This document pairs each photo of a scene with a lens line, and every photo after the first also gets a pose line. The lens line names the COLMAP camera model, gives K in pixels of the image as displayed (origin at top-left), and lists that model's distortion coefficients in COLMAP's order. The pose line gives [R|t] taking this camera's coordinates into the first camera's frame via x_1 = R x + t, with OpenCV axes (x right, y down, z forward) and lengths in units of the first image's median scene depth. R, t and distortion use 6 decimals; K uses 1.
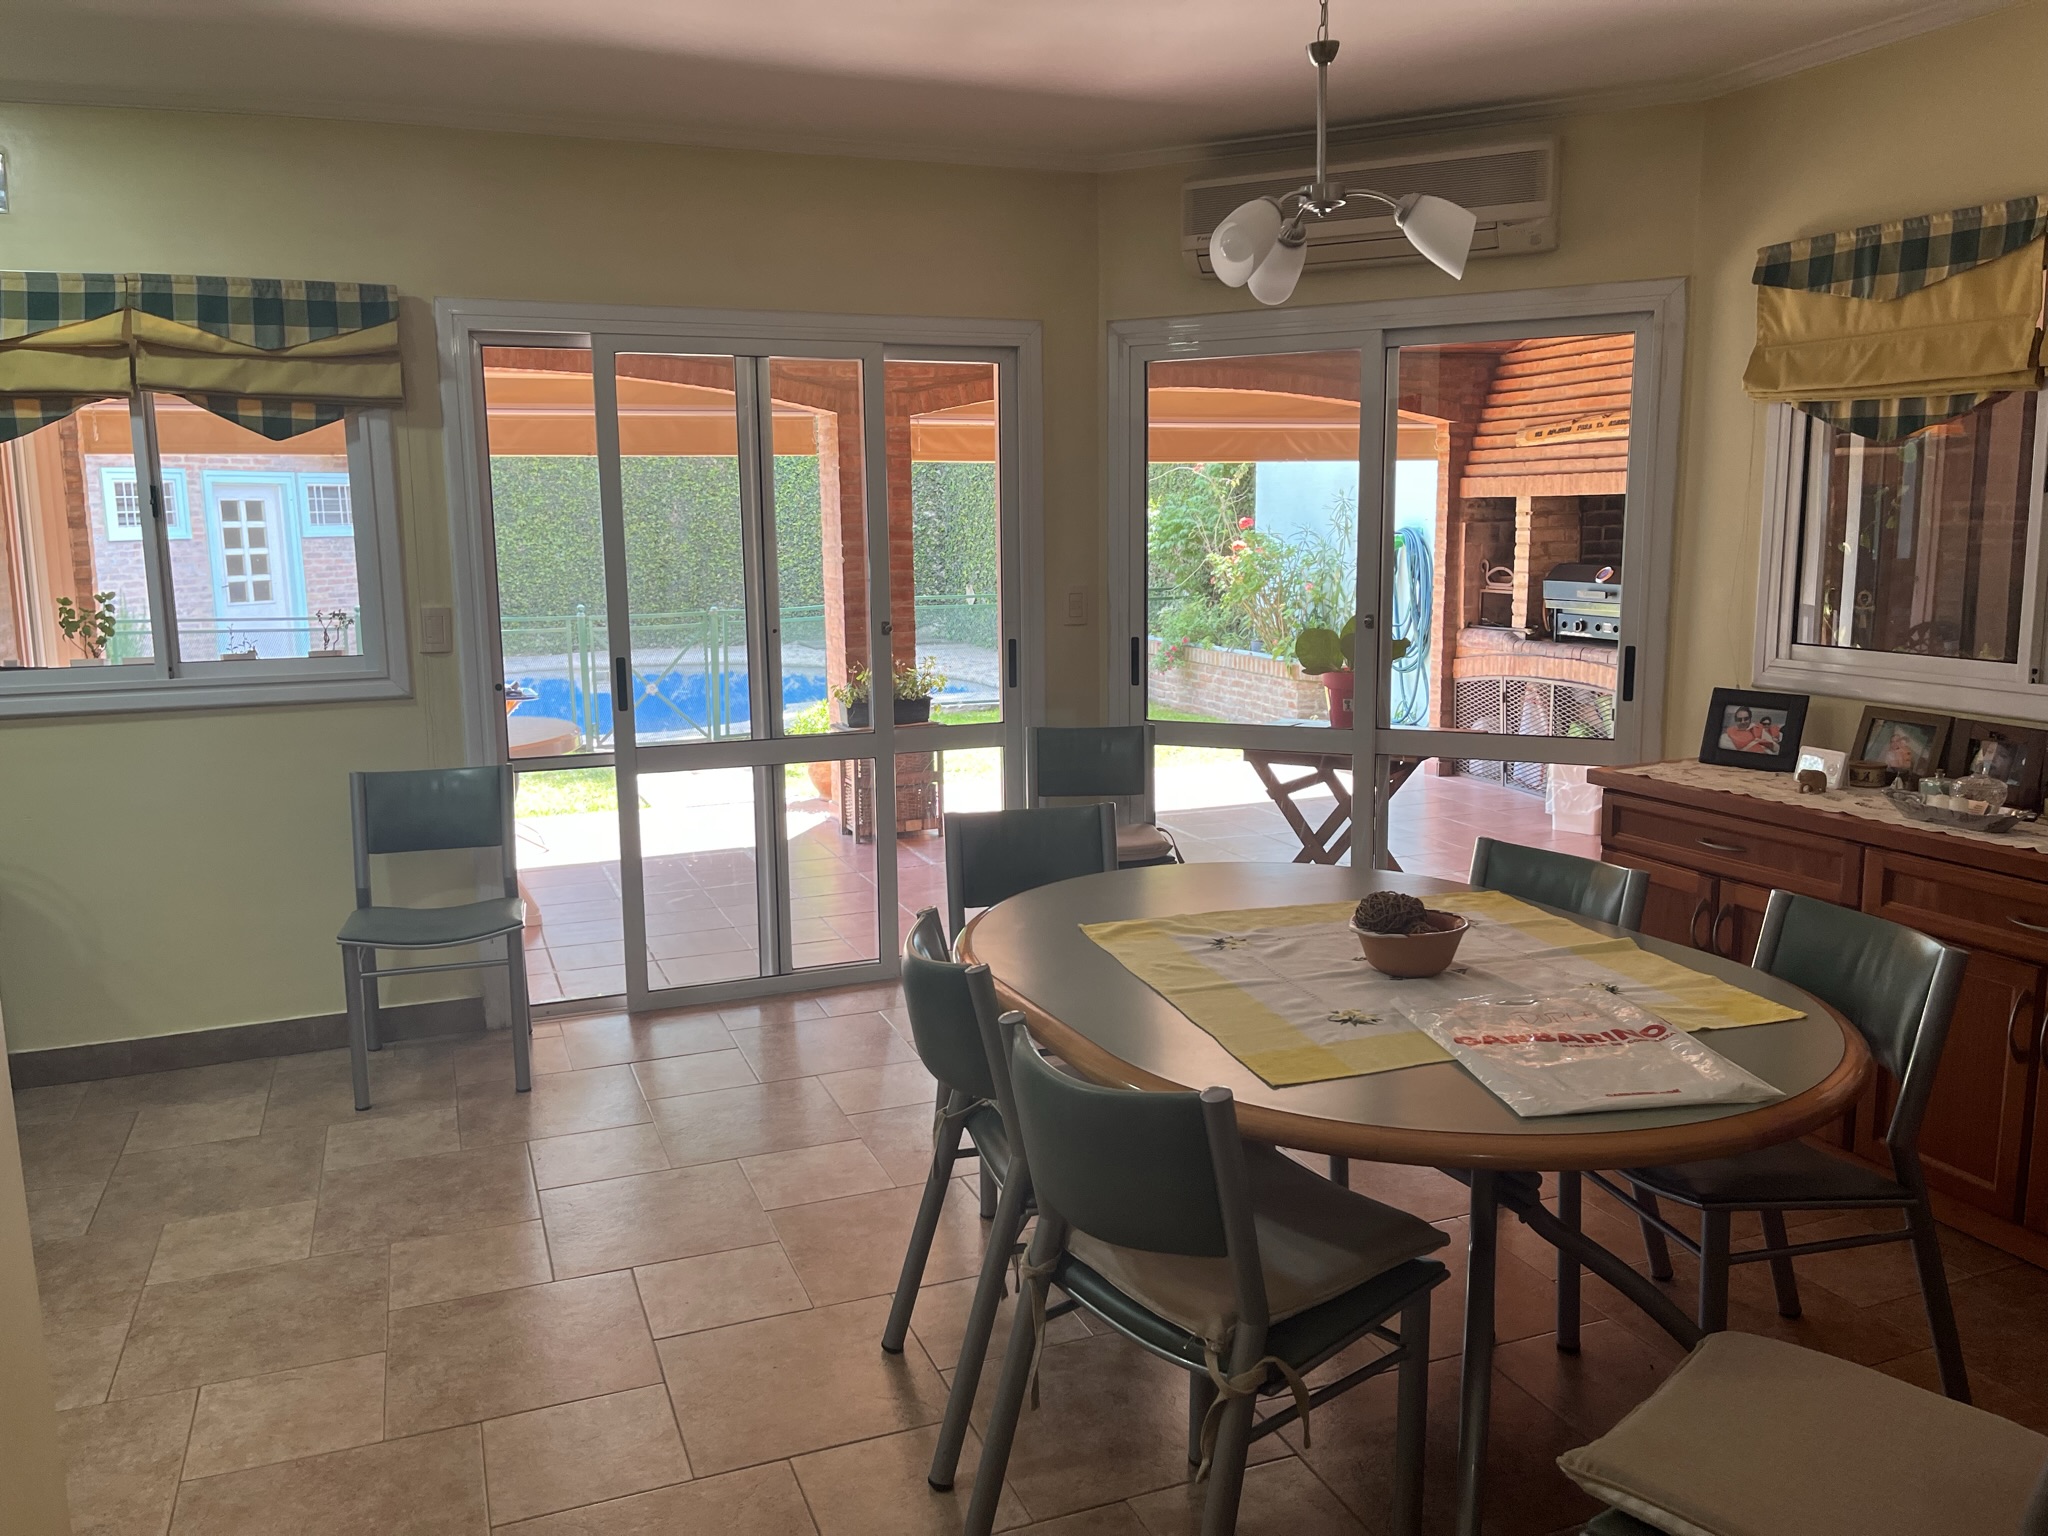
lens RADIAL K [[1567.0, 0, 1020.8], [0, 1567.0, 764.1], [0, 0, 1]] dist [0.059864, -0.063639]
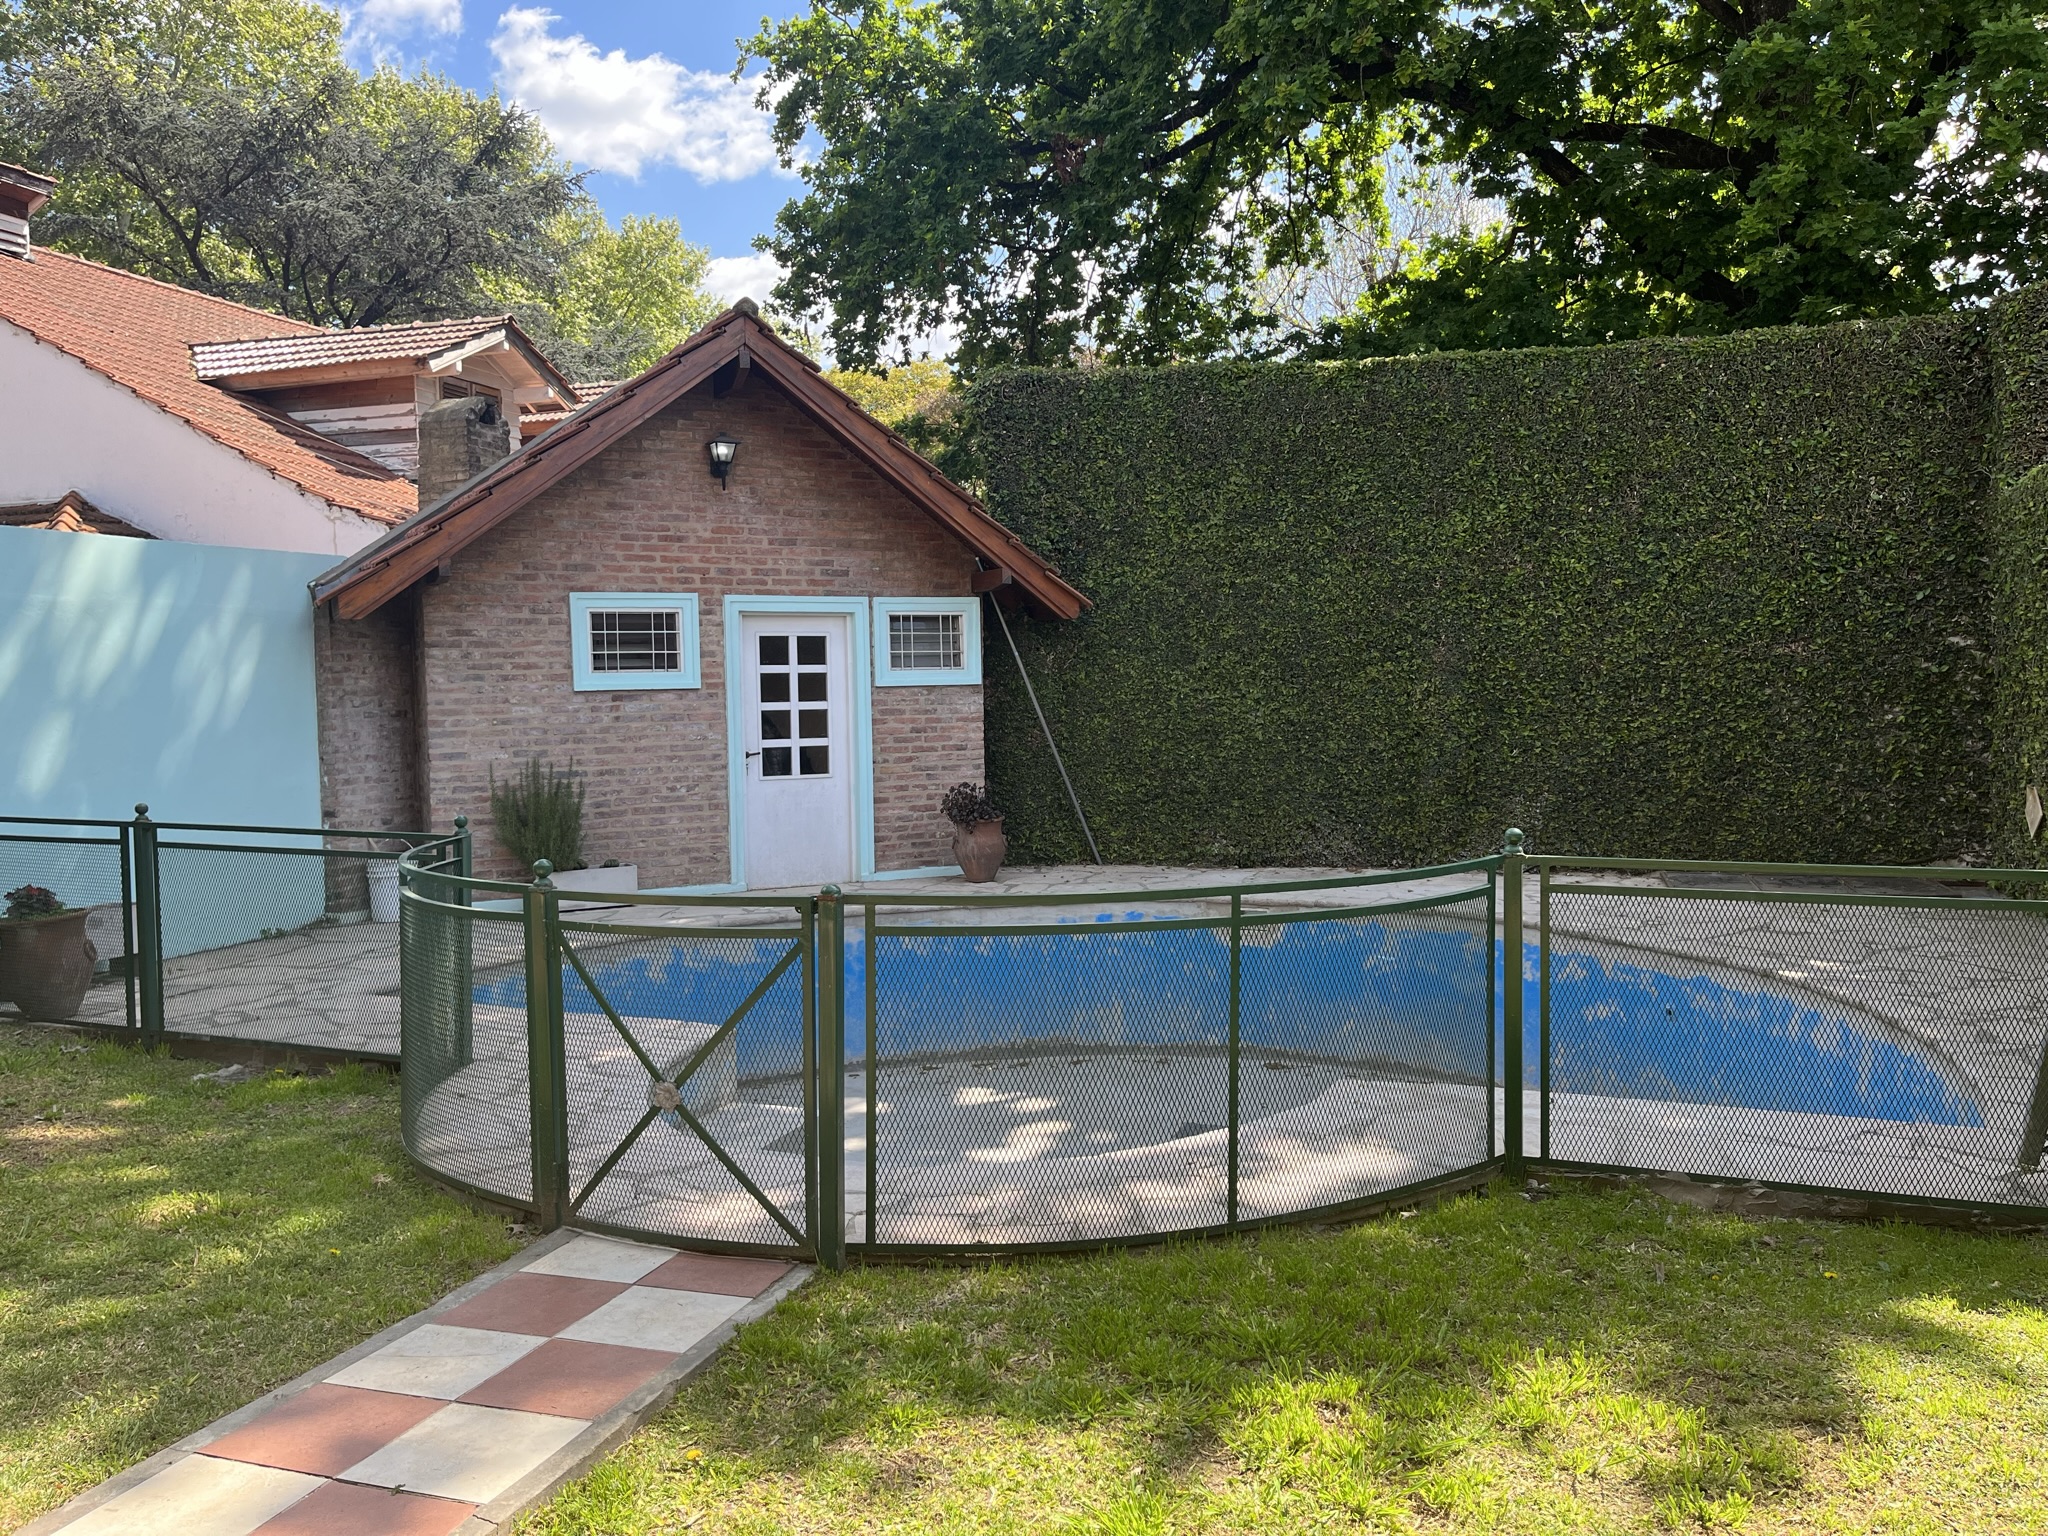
lens RADIAL K [[1567.0, 0, 1018.6], [0, 1567.0, 762.5], [0, 0, 1]] dist [0.059864, -0.063639]
pose [[0.772497, 0.036810, -0.633950, 0.041093], [-0.094874, 0.993804, -0.057903, -0.073814], [0.627891, 0.104876, 0.771203, 0.495231]]
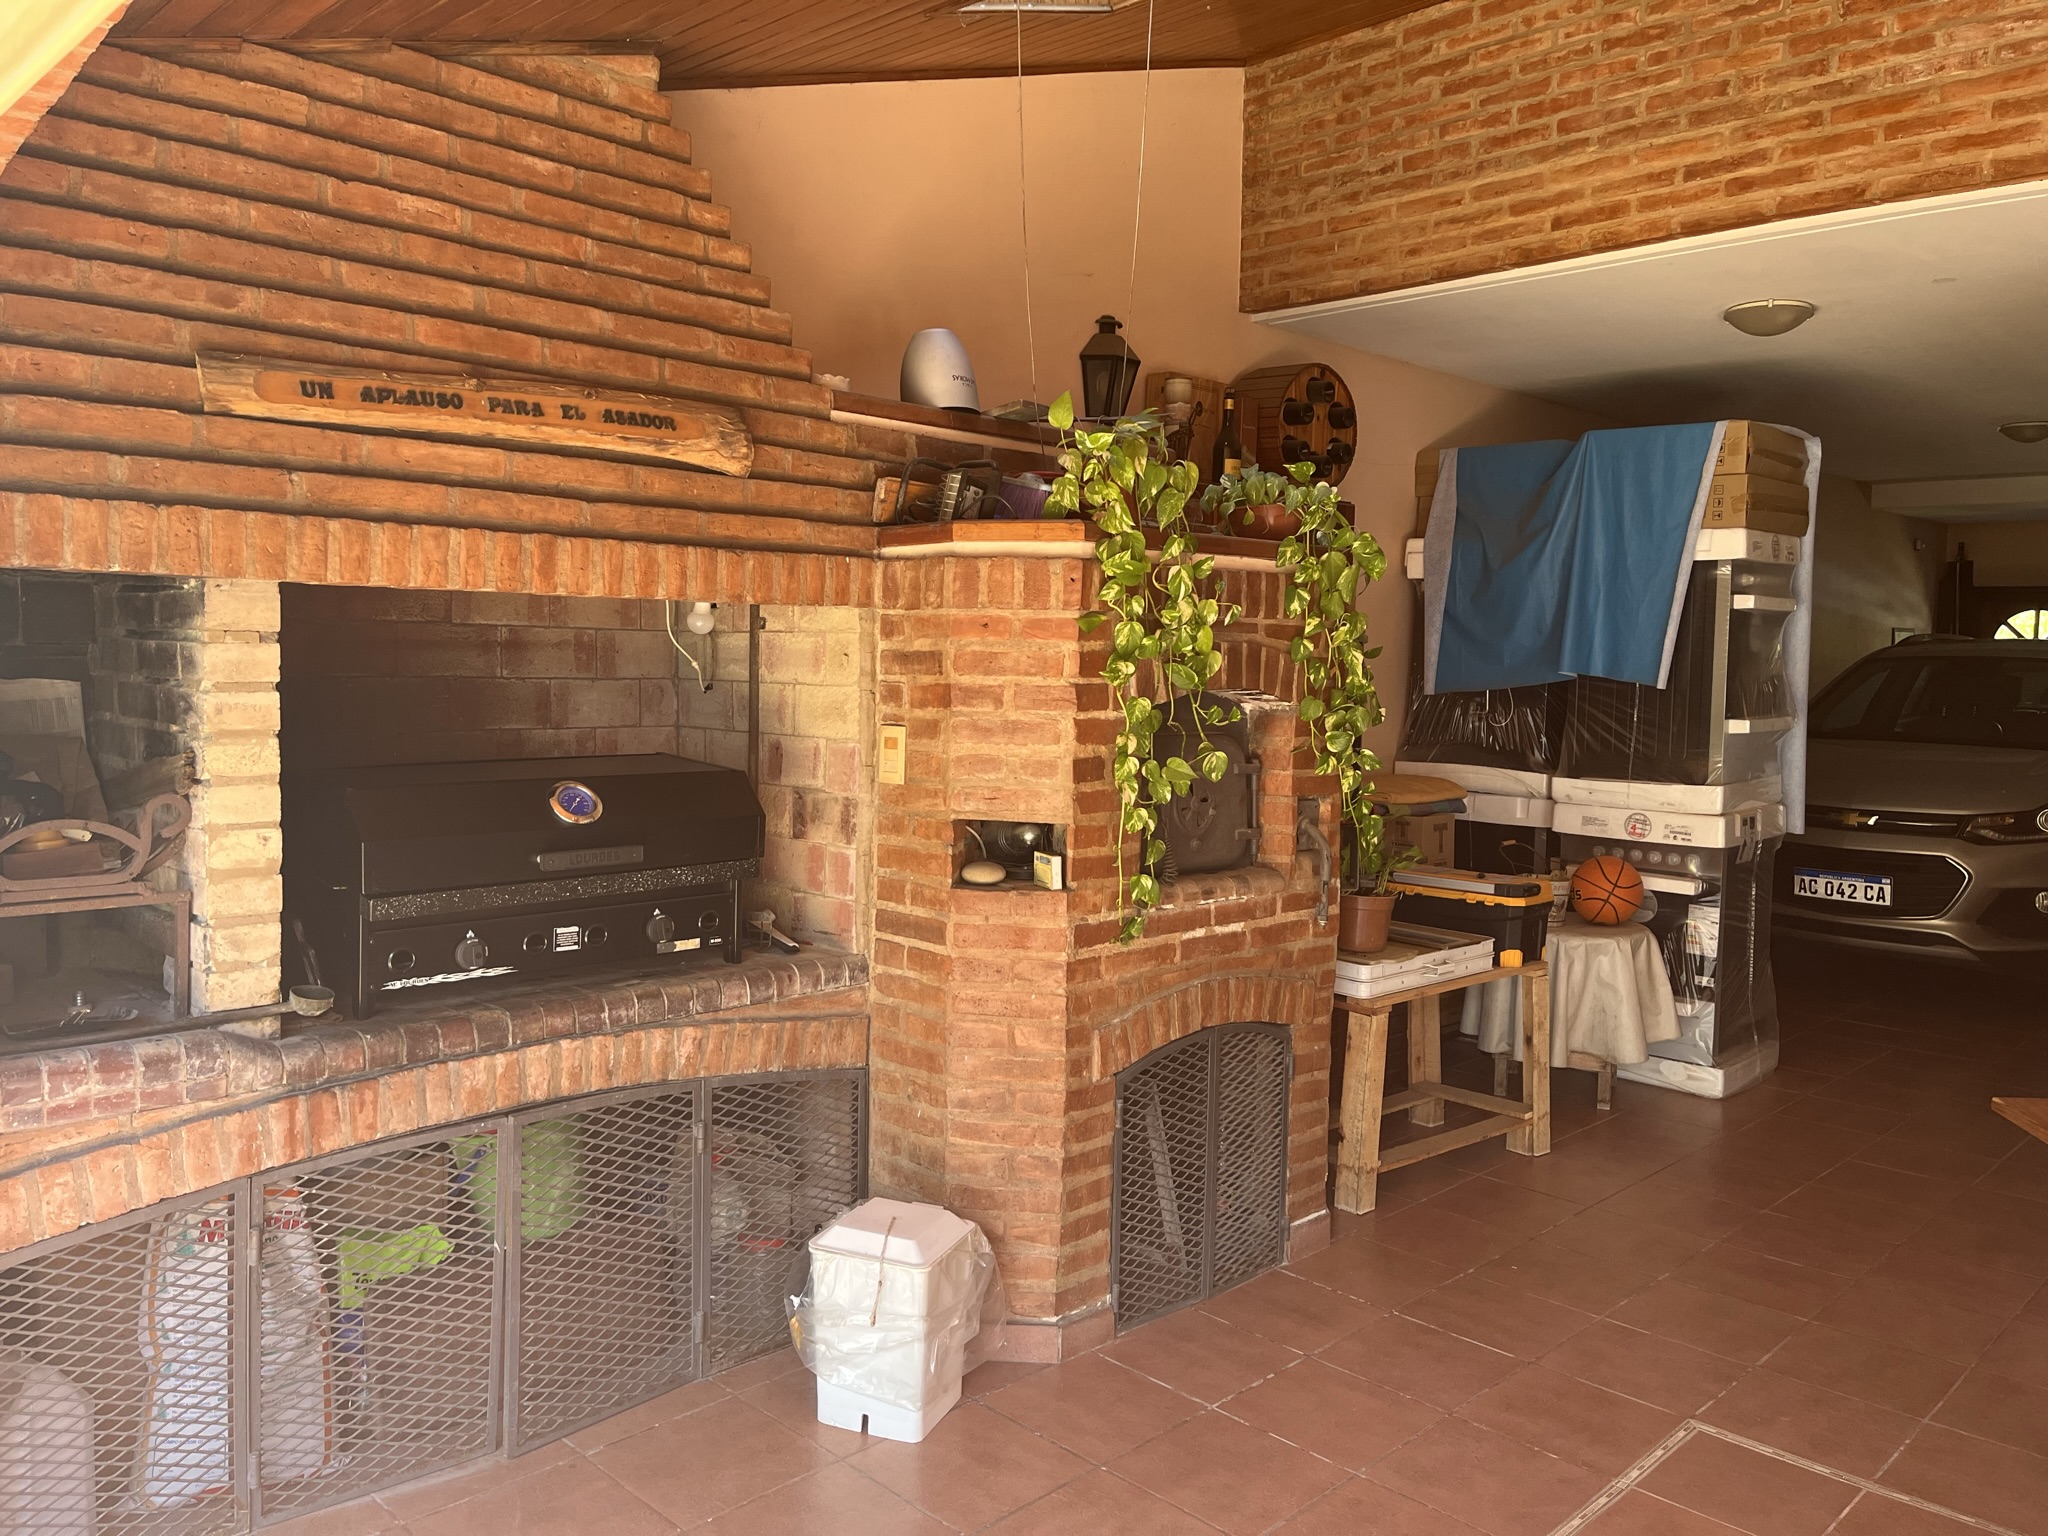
lens RADIAL K [[1567.0, 0, 1024.2], [0, 1567.0, 761.7], [0, 0, 1]] dist [0.059864, -0.063639]
pose [[-0.403233, -0.057205, 0.913308, -0.073230], [0.126692, 0.984943, 0.117627, -0.525948], [-0.906285, 0.163140, -0.389914, 3.415597]]
